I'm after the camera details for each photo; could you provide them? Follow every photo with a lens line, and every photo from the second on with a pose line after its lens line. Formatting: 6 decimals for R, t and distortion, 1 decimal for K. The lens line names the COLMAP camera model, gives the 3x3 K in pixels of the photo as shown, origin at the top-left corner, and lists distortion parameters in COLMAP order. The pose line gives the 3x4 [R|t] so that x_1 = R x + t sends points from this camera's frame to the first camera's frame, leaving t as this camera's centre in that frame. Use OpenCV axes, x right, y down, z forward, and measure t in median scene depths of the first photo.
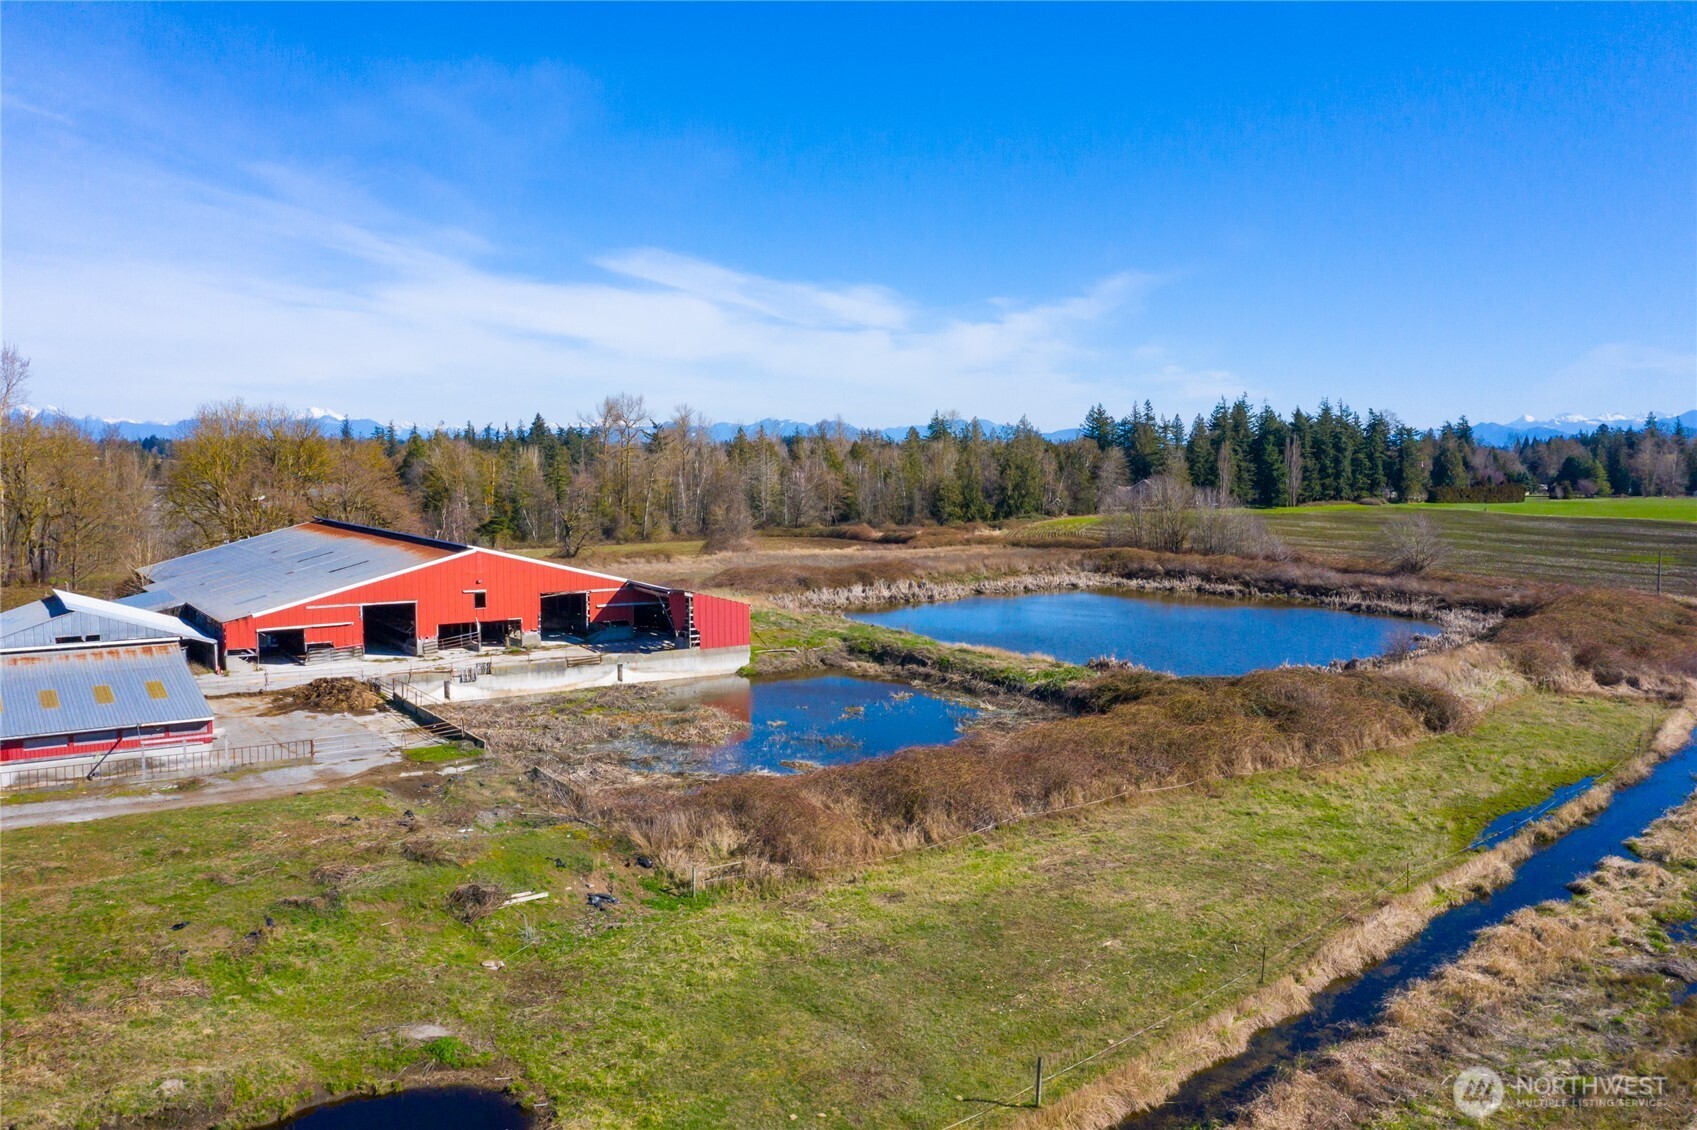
lens RADIAL K [[1334.1, 0, 861.3], [0, 1334.1, 583.8], [0, 0, 1]] dist [-0.029863, 0.016690]
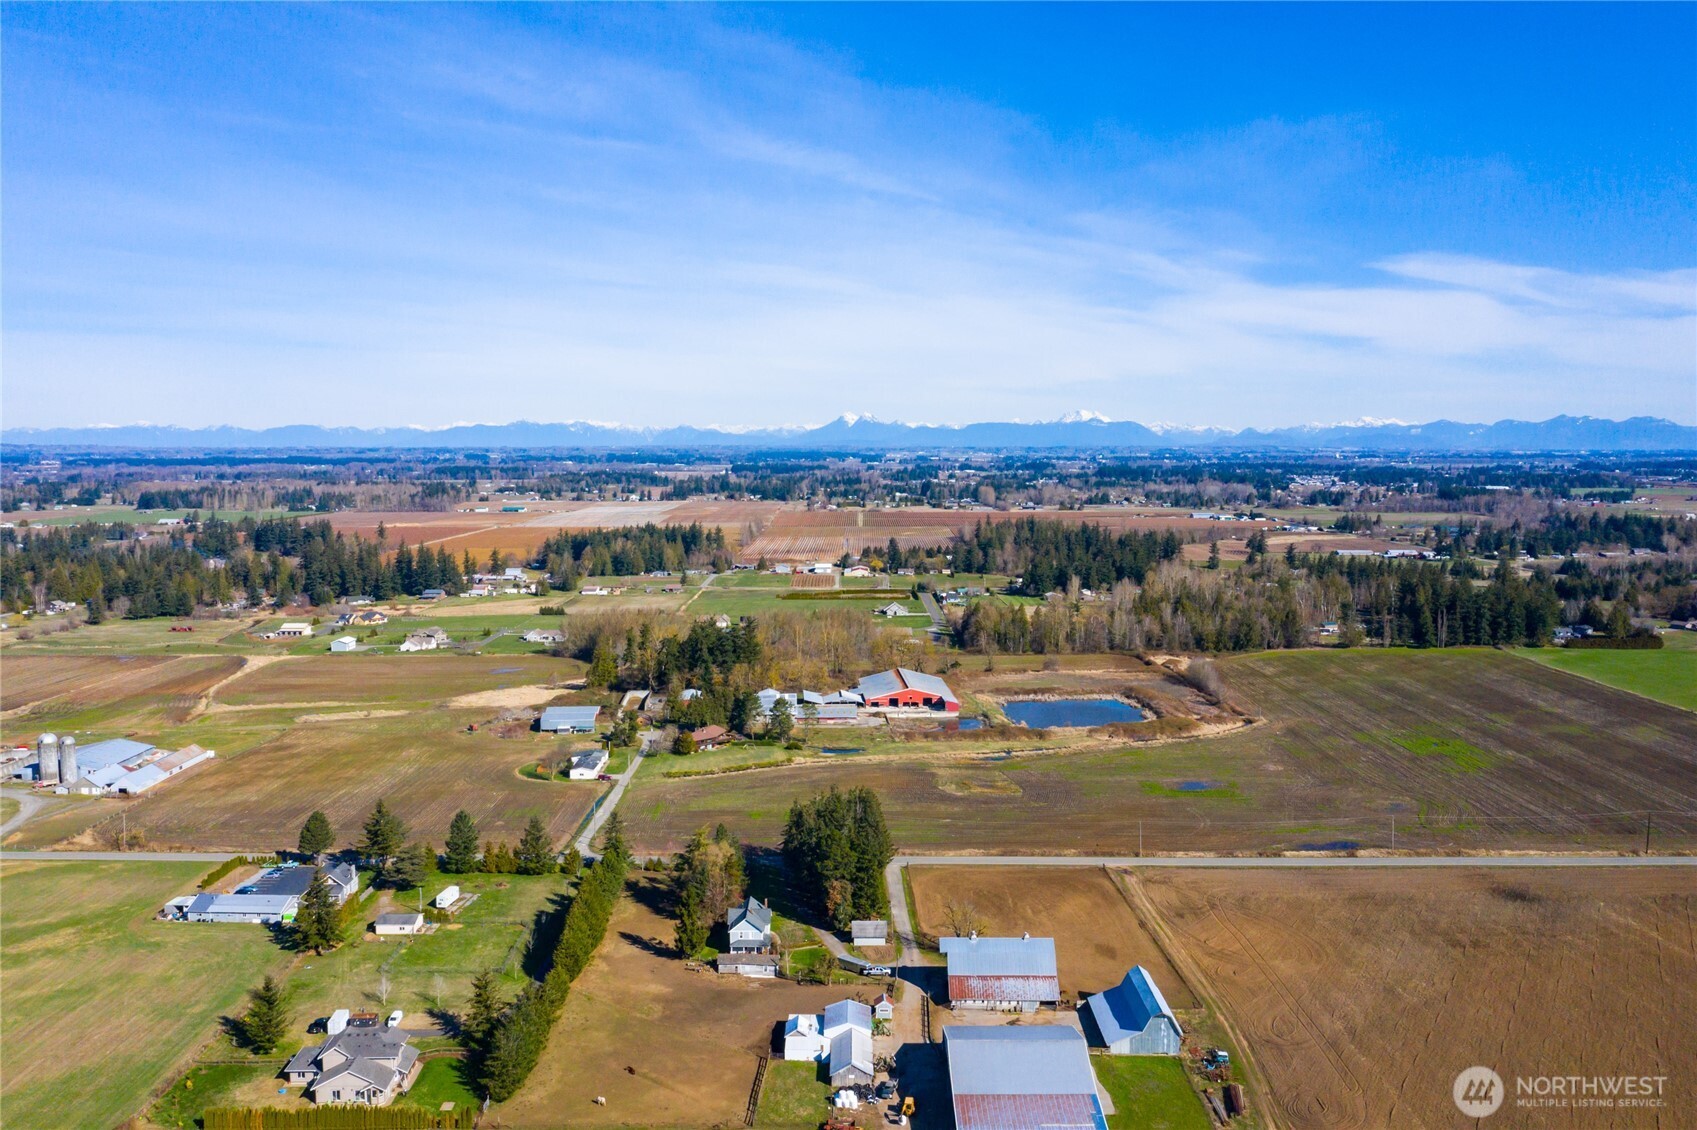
lens RADIAL K [[1334.1, 0, 849.9], [0, 1334.1, 567.5], [0, 0, 1]] dist [-0.029863, 0.016690]
pose [[0.842892, 0.042275, -0.536420, 1.203892], [-0.048734, 0.998810, 0.002140, -0.260202], [0.535872, 0.024338, 0.843948, -1.872099]]
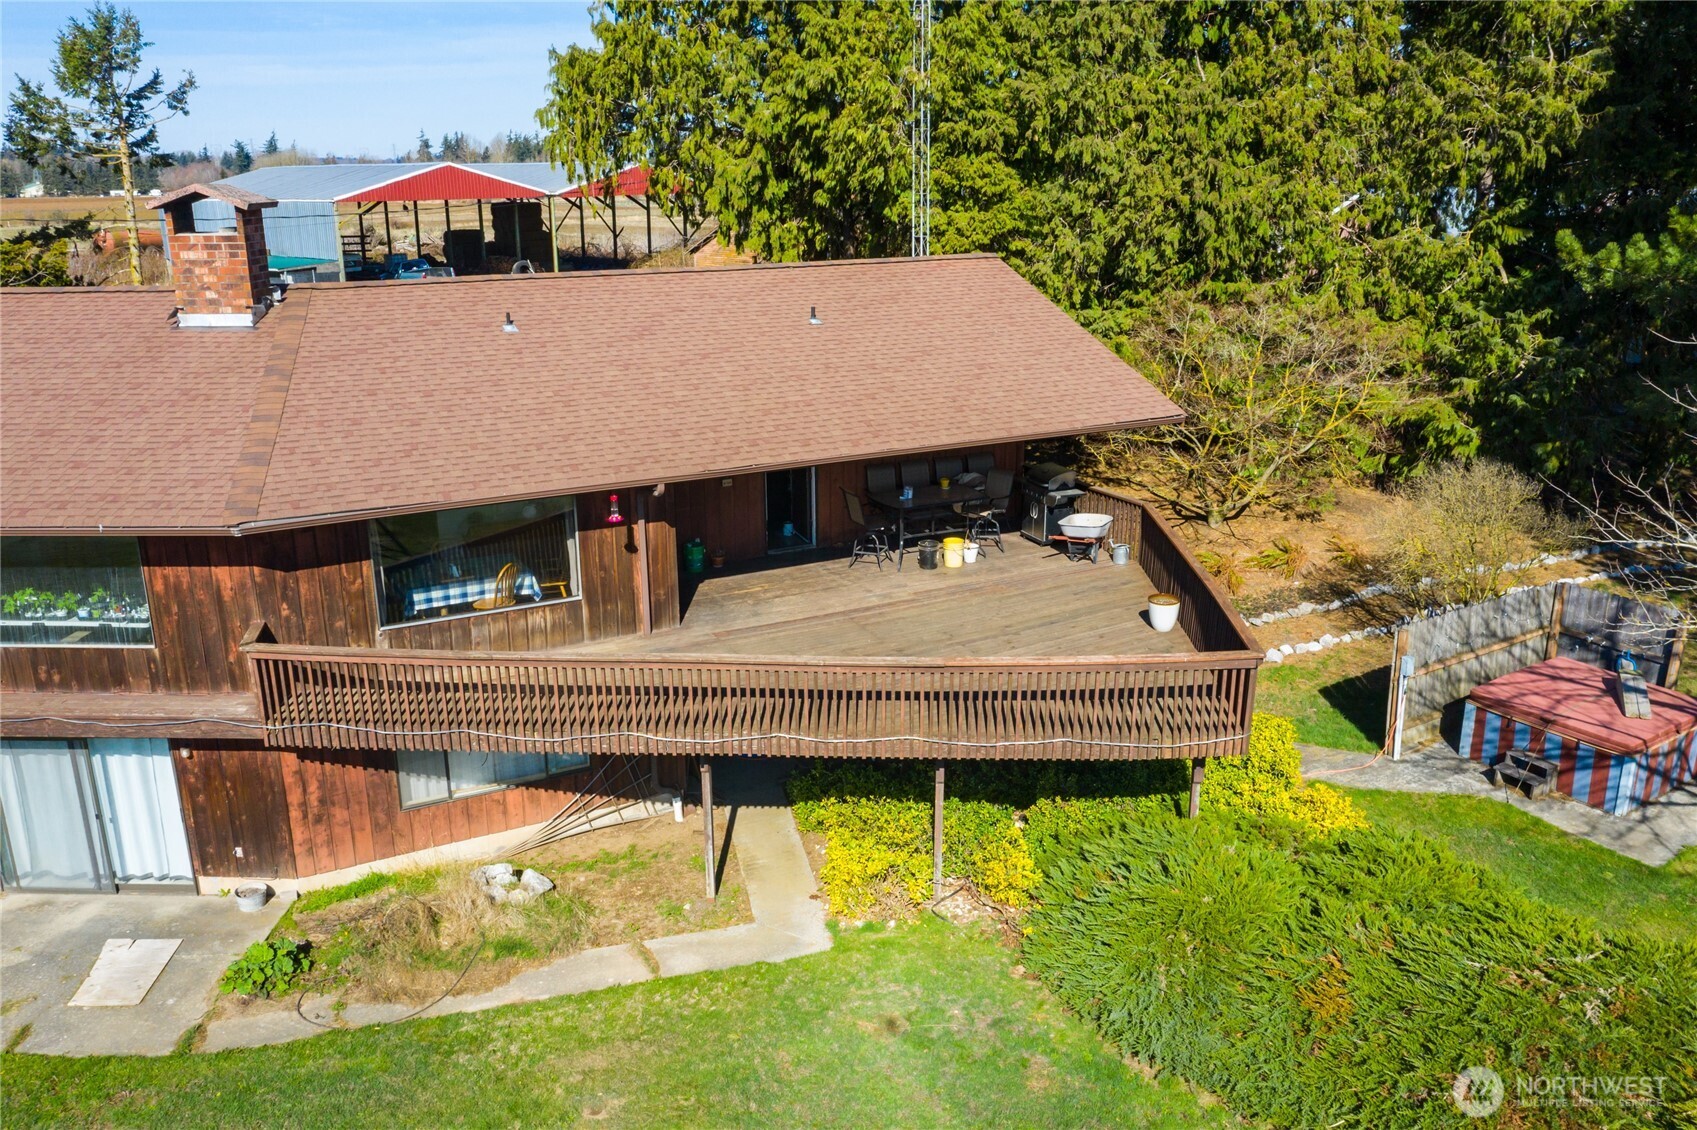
lens RADIAL K [[1334.1, 0, 848.6], [0, 1334.1, 562.5], [0, 0, 1]] dist [-0.029863, 0.016690]
pose [[0.181718, 0.269050, -0.945828, -0.219734], [-0.089267, 0.962384, 0.256609, 0.045939], [0.979291, 0.037801, 0.198900, 0.059707]]
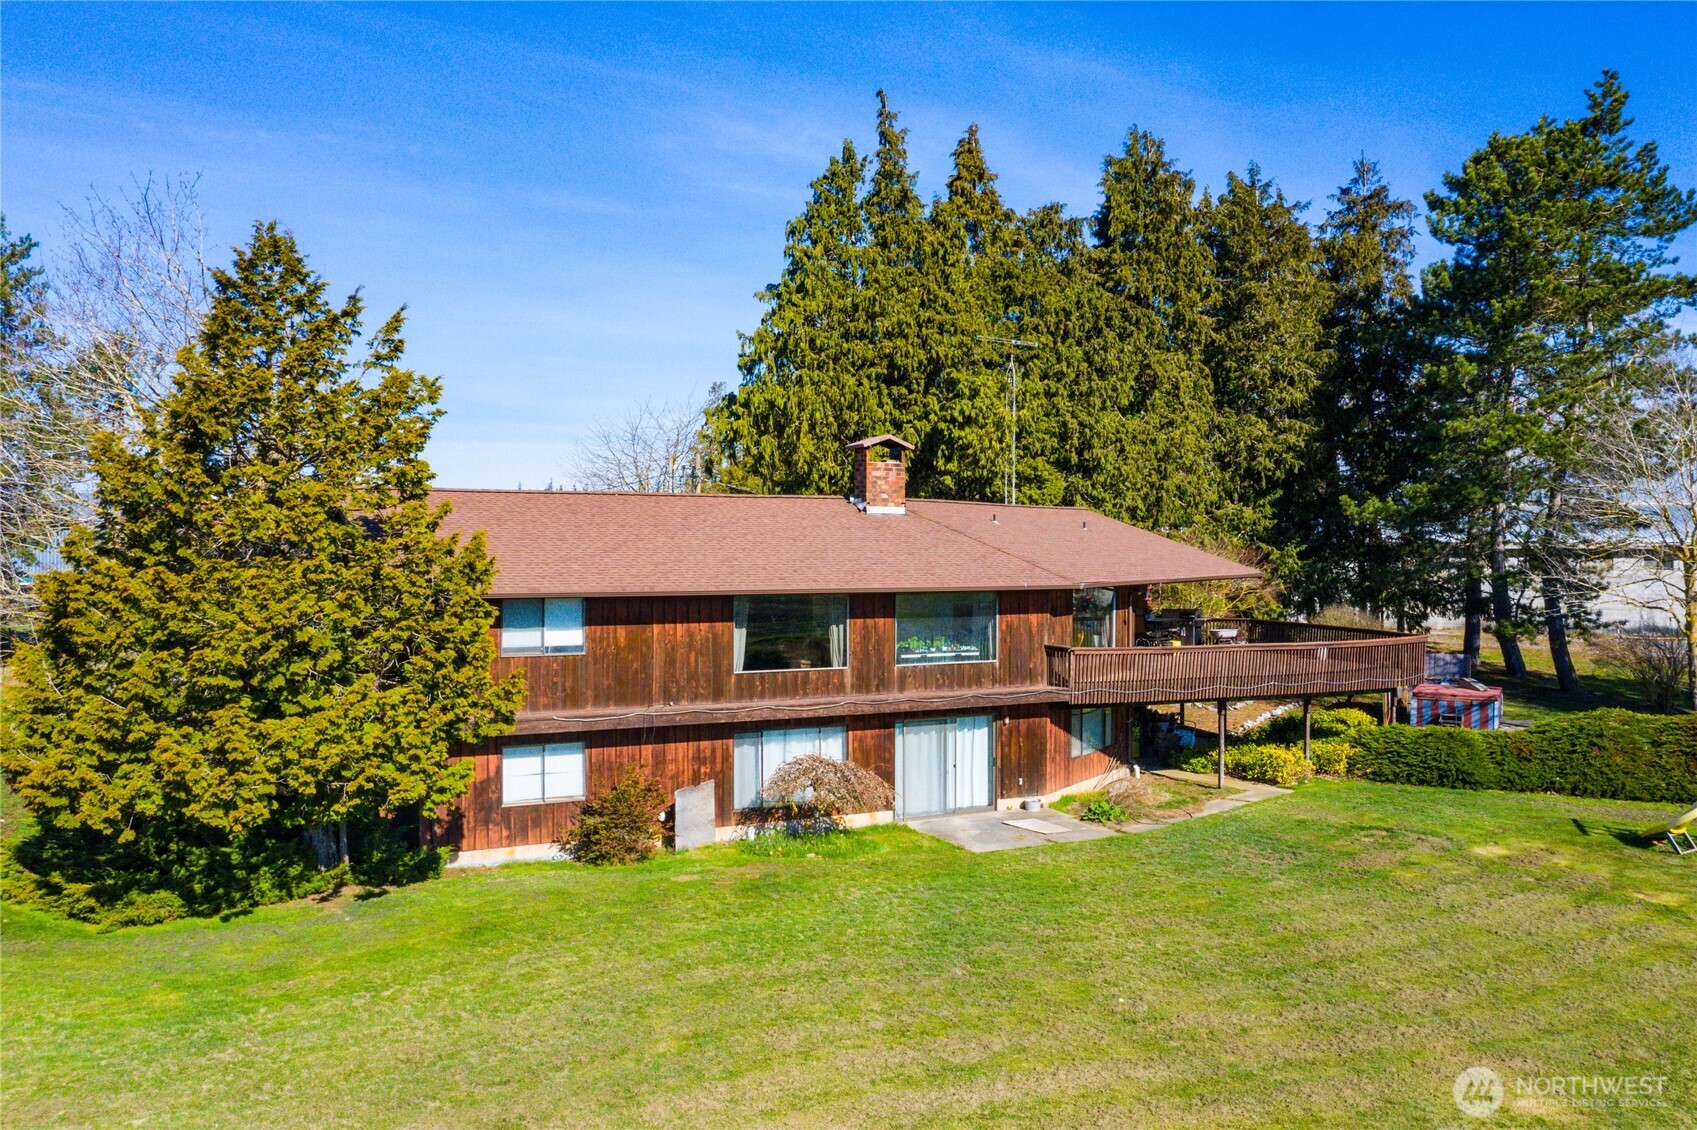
lens RADIAL K [[1334.1, 0, 841.1], [0, 1334.1, 569.6], [0, 0, 1]] dist [-0.029863, 0.016690]
pose [[0.620669, 0.004066, -0.784062, -0.198943], [-0.071745, 0.996086, -0.051629, 0.069600], [0.780784, 0.088297, 0.618531, -0.052233]]
